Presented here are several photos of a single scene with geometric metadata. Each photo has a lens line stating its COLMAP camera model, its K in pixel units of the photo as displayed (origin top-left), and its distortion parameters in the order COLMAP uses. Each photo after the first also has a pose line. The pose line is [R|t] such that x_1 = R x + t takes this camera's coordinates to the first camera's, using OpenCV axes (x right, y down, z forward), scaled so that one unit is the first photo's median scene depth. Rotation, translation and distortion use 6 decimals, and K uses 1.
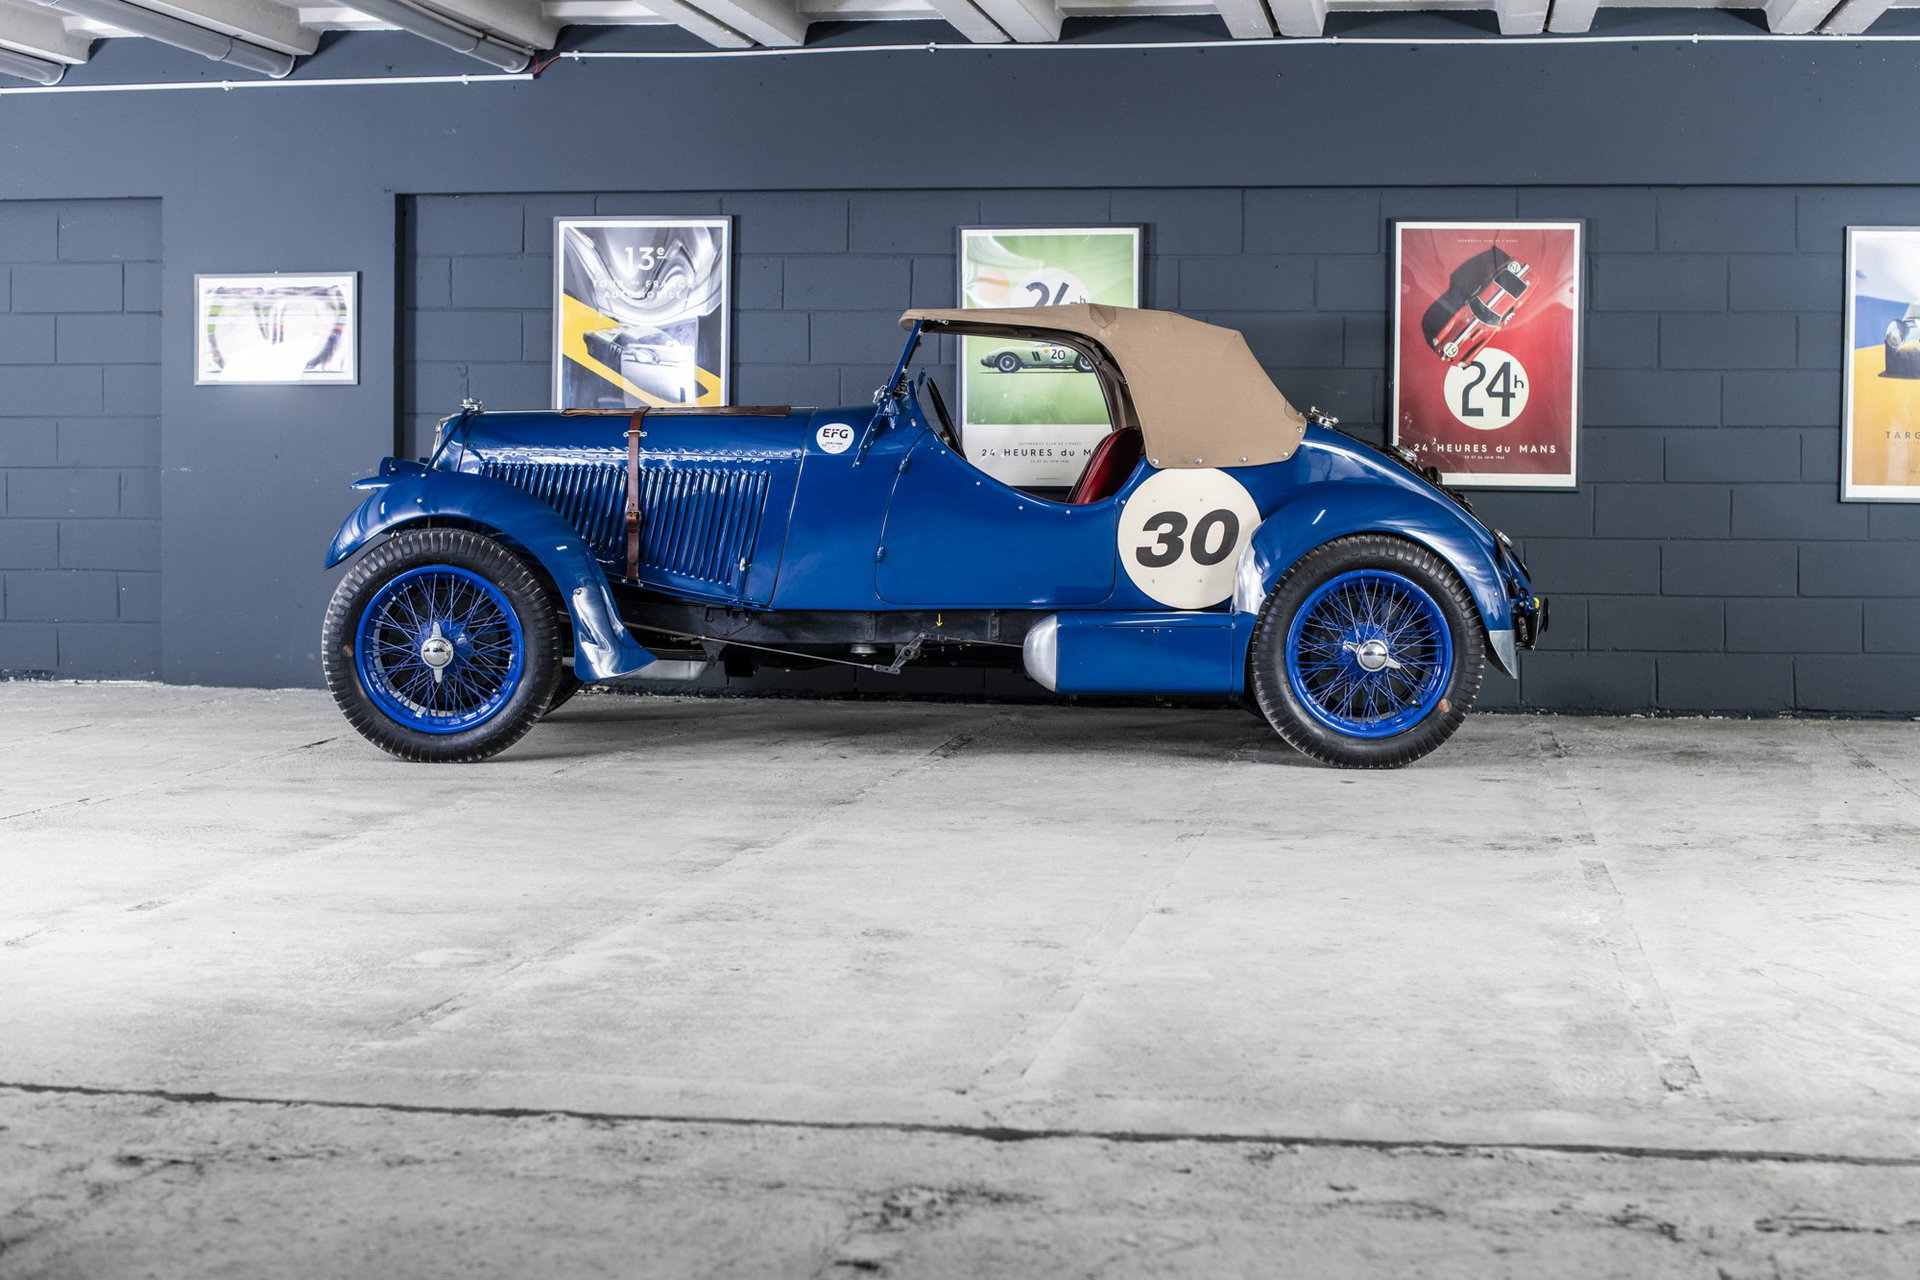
lens RADIAL K [[2846.4, 0, 971.1], [0, 2846.4, 617.4], [0, 0, 1]] dist [-0.131977, 0.076241]
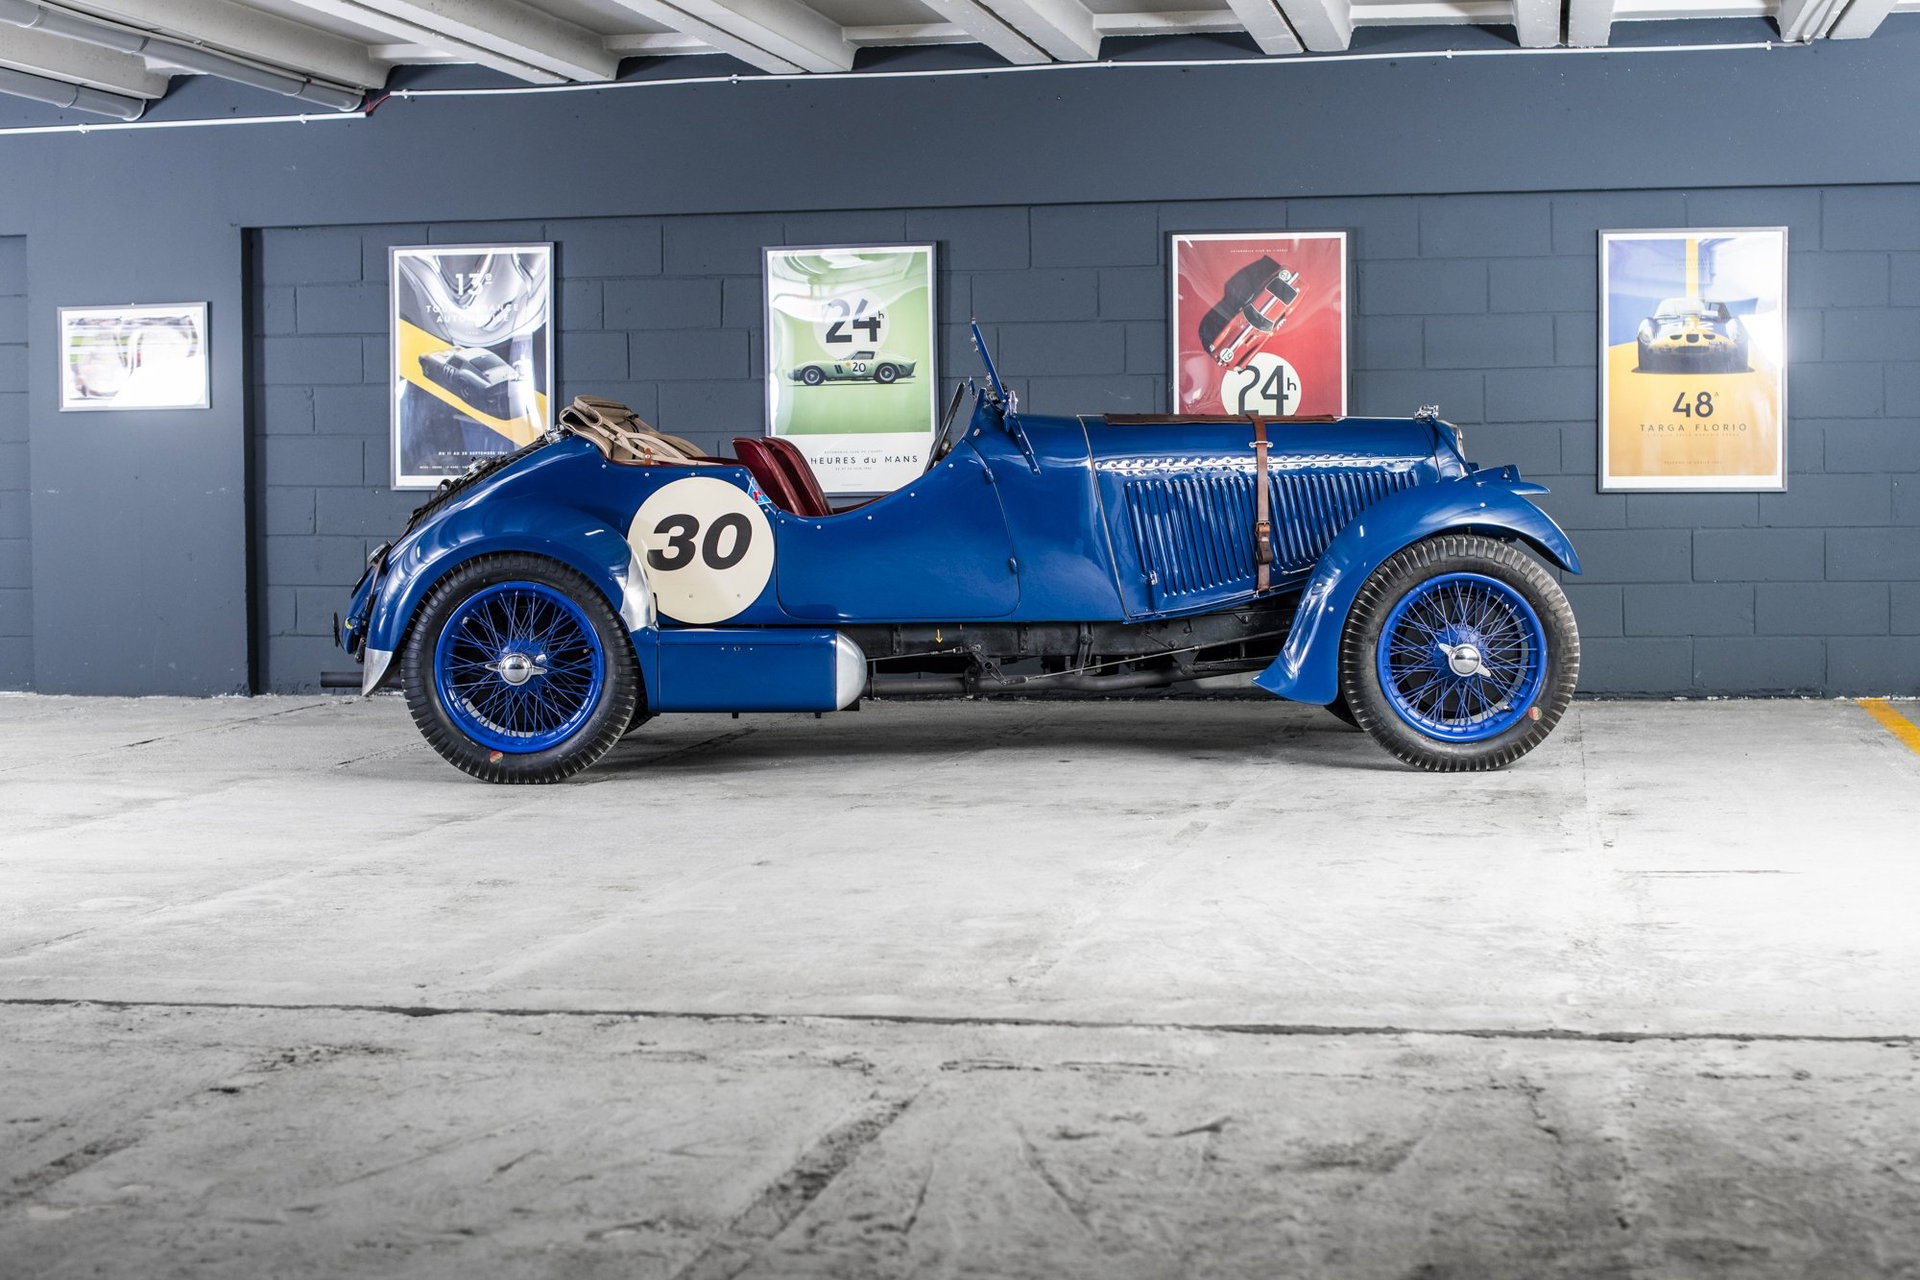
lens RADIAL K [[3034.3, 0, 960.0], [0, 3034.3, 640.0], [0, 0, 1]] dist [-0.136286, 0.103092]
pose [[0.999439, -0.016992, -0.028847, 0.101334], [0.017107, 0.999847, 0.003752, 0.005403], [0.028779, -0.004243, 0.999577, -0.127856]]
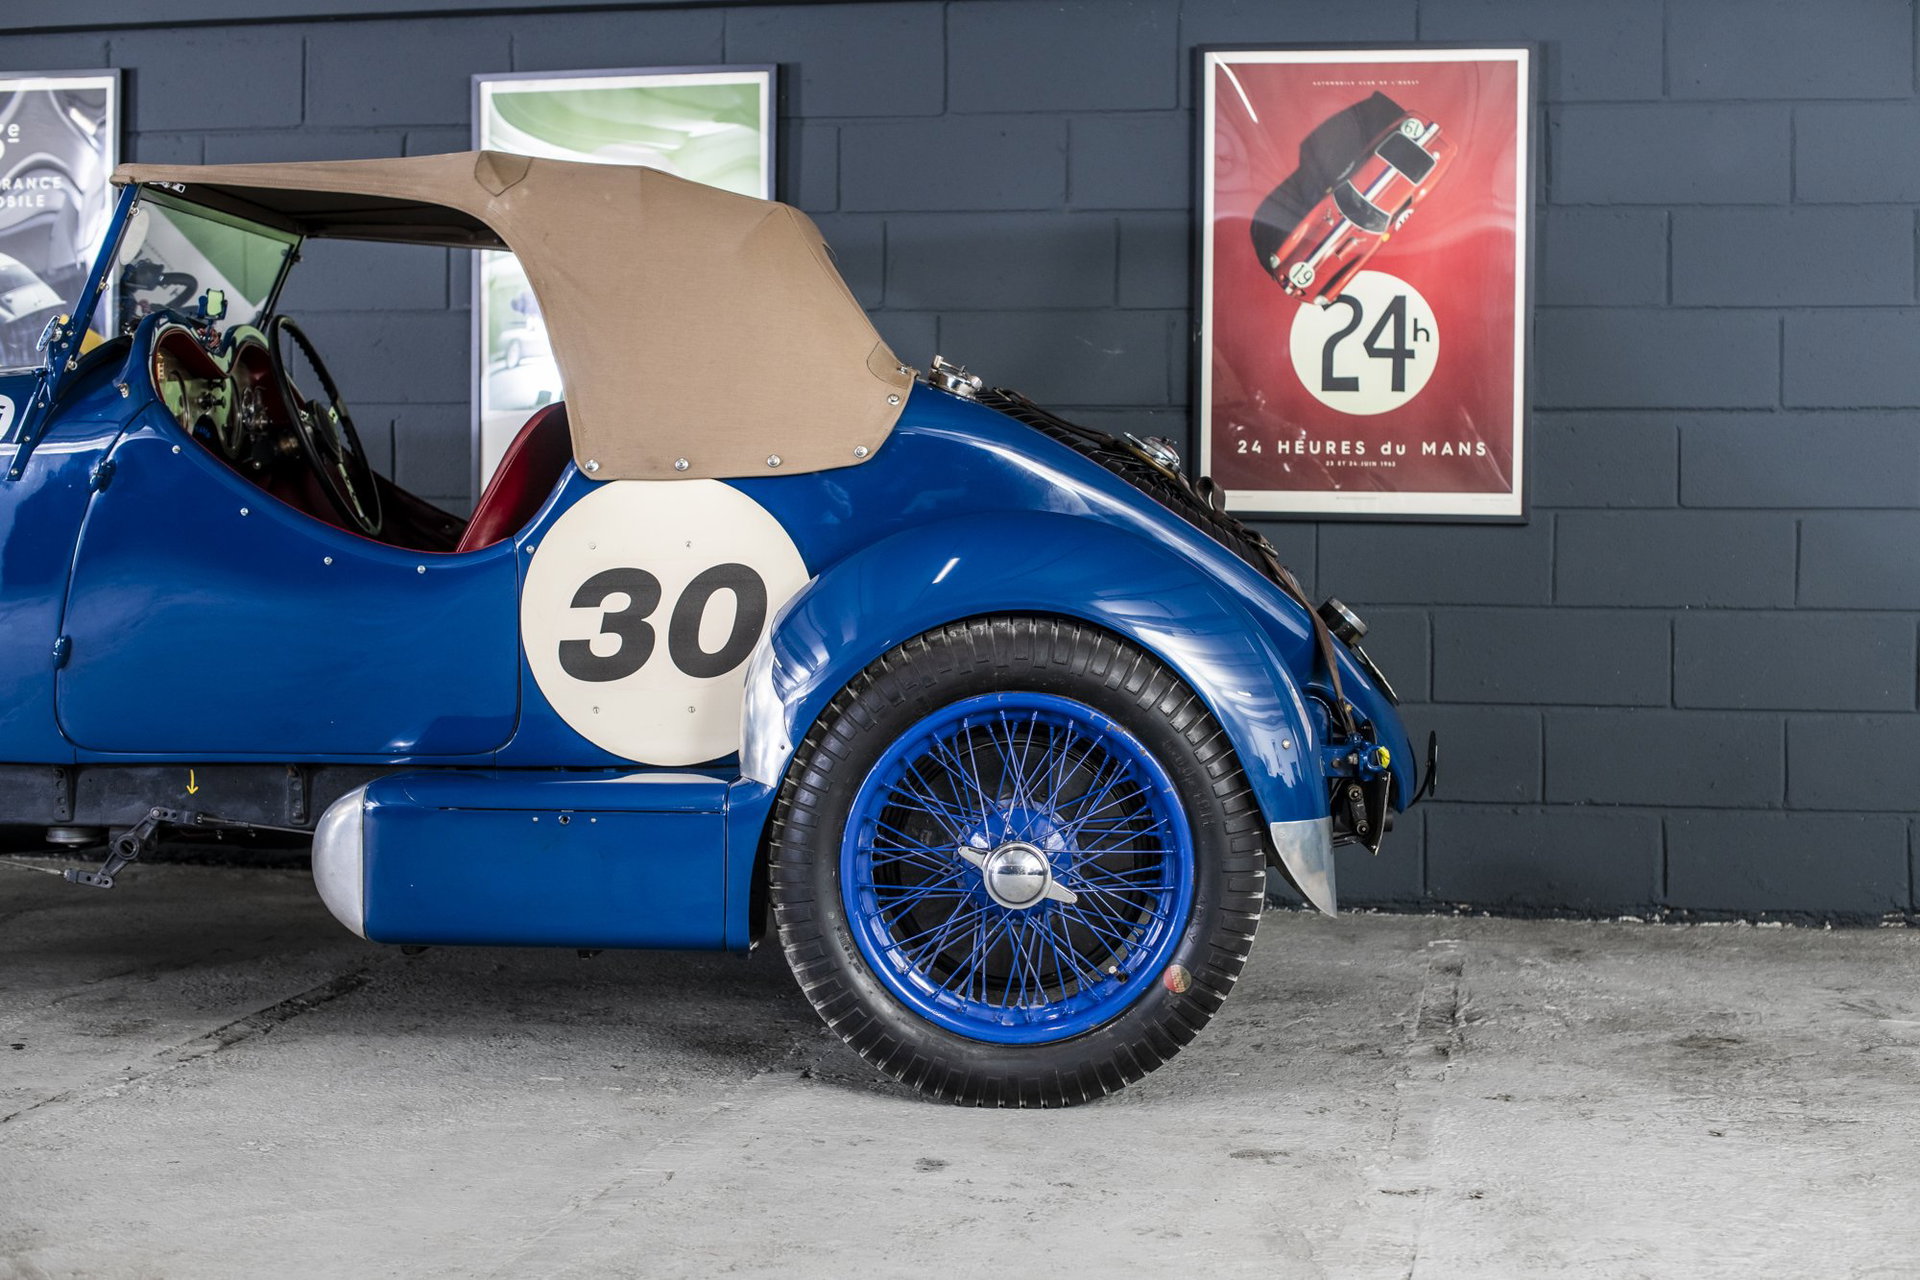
lens RADIAL K [[2785.3, 0, 947.5], [0, 2785.3, 632.0], [0, 0, 1]] dist [-0.135875, 0.095616]
pose [[0.999042, 0.002660, -0.043680, 0.123170], [-0.002749, 0.999994, -0.001995, -0.021429], [0.043674, 0.002113, 0.999044, 0.441285]]
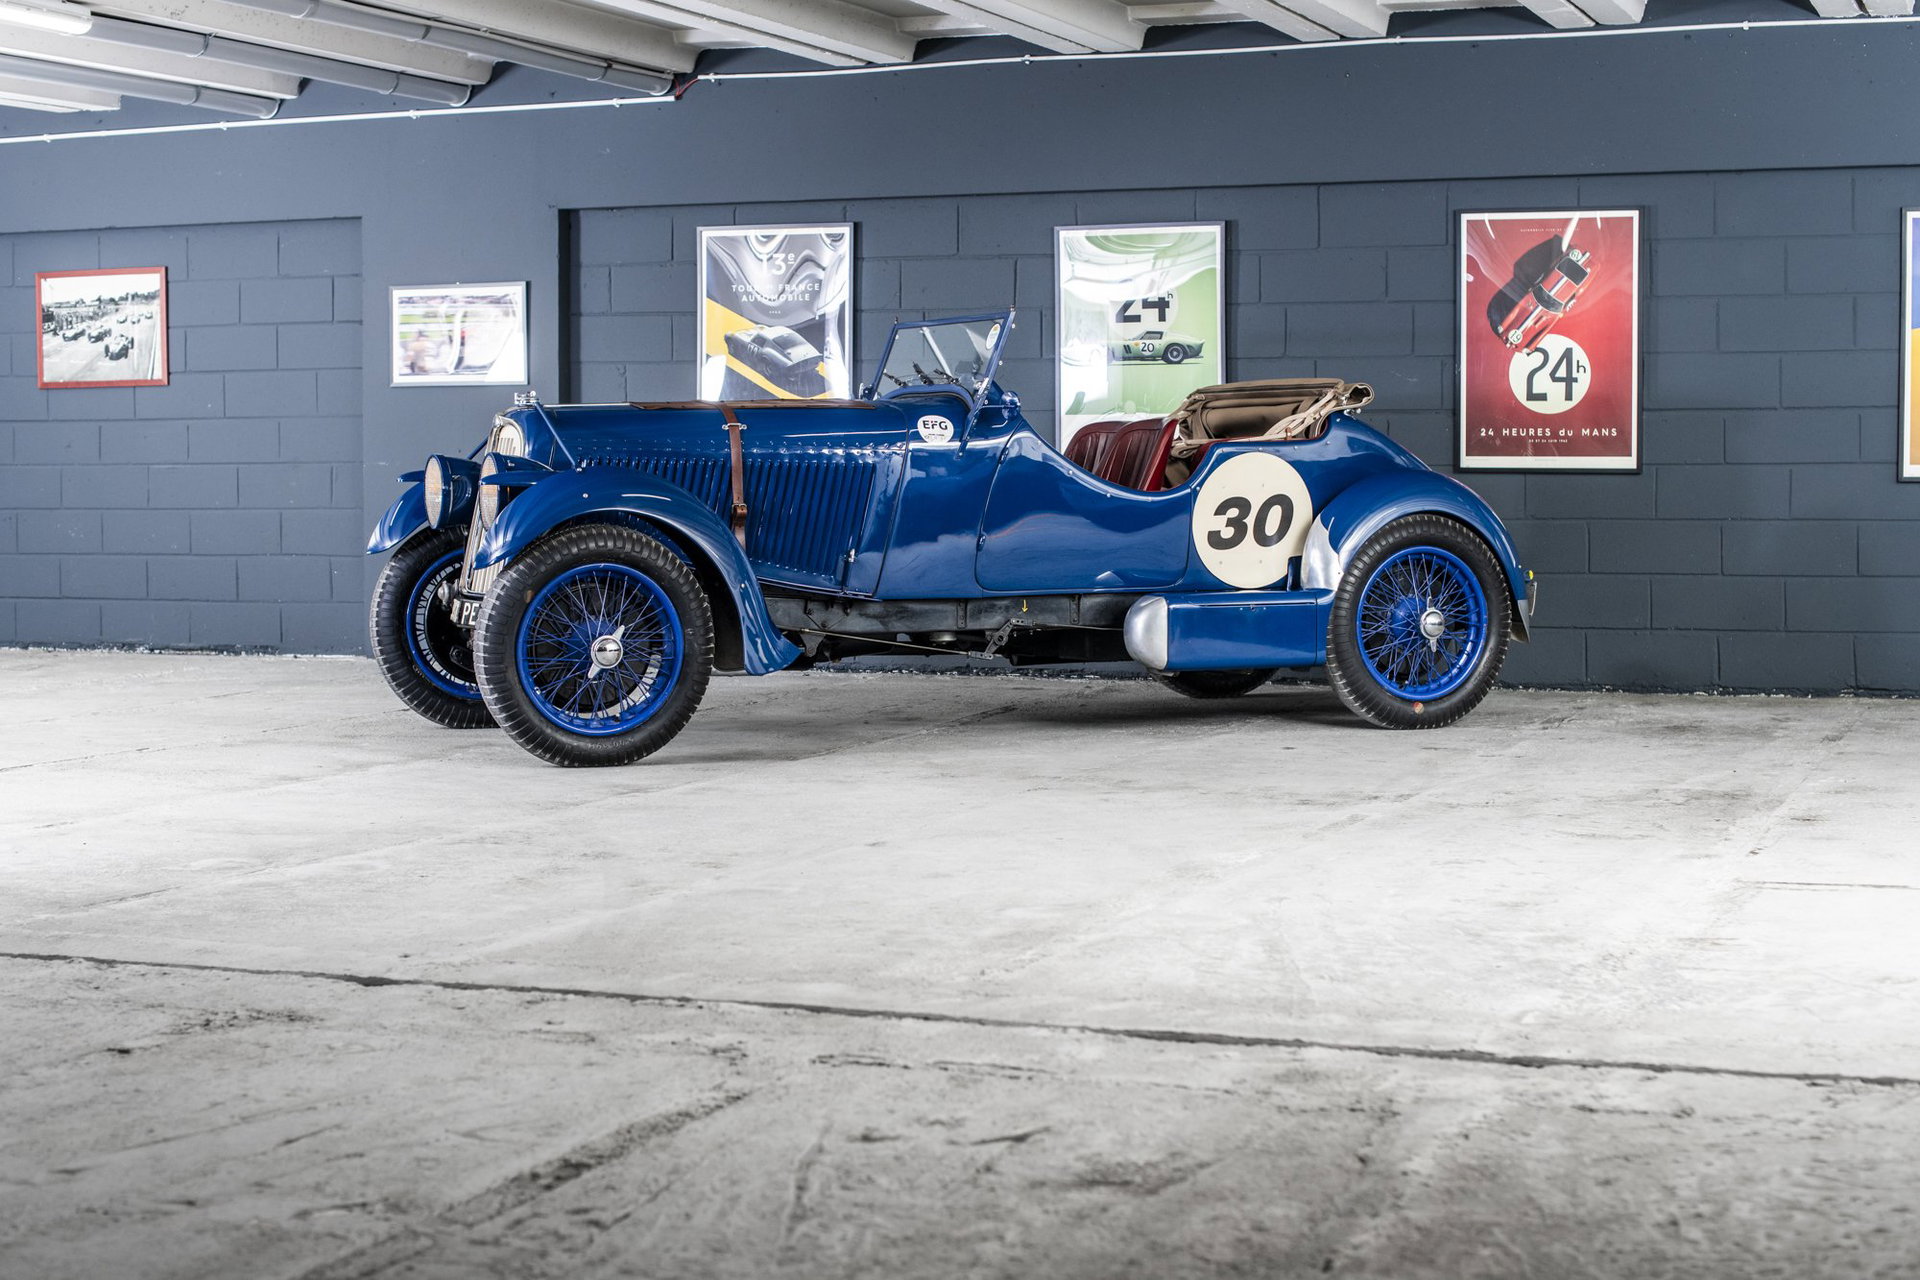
lens RADIAL K [[2989.4, 0, 942.3], [0, 2989.4, 628.7], [0, 0, 1]] dist [-0.140940, 0.136707]
pose [[0.977836, 0.001985, -0.209363, 0.192684], [-0.000631, 0.999978, 0.006533, 0.004696], [0.209372, -0.006256, 0.977816, -0.099711]]
